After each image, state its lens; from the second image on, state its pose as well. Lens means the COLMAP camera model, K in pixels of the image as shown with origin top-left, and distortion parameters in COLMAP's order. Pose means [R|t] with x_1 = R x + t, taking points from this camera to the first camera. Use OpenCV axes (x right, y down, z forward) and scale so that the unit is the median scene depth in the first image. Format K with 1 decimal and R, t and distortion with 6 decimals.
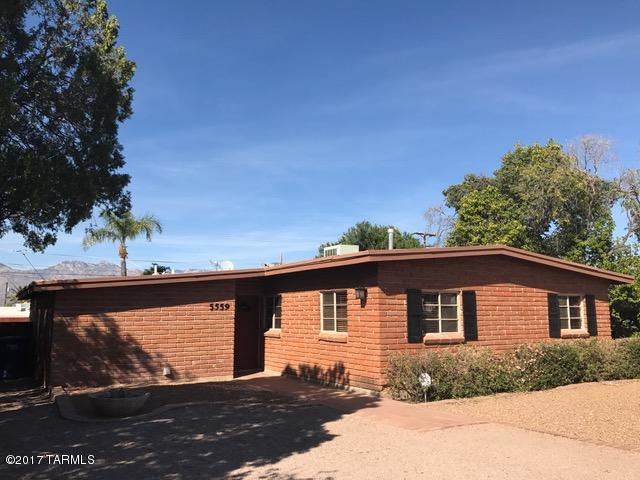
lens RADIAL K [[524.6, 0, 323.0], [0, 524.6, 238.1], [0, 0, 1]] dist [0.034149, -0.047574]
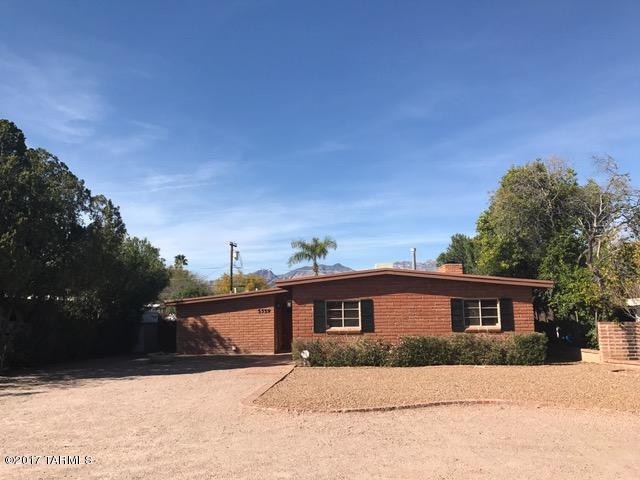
lens RADIAL K [[521.8, 0, 318.9], [0, 521.8, 236.1], [0, 0, 1]] dist [0.092911, -0.012680]
pose [[0.831790, -0.090728, -0.547626, 0.987303], [0.092968, 0.995387, -0.023702, -0.058660], [0.547251, -0.031197, 0.836387, -0.330586]]
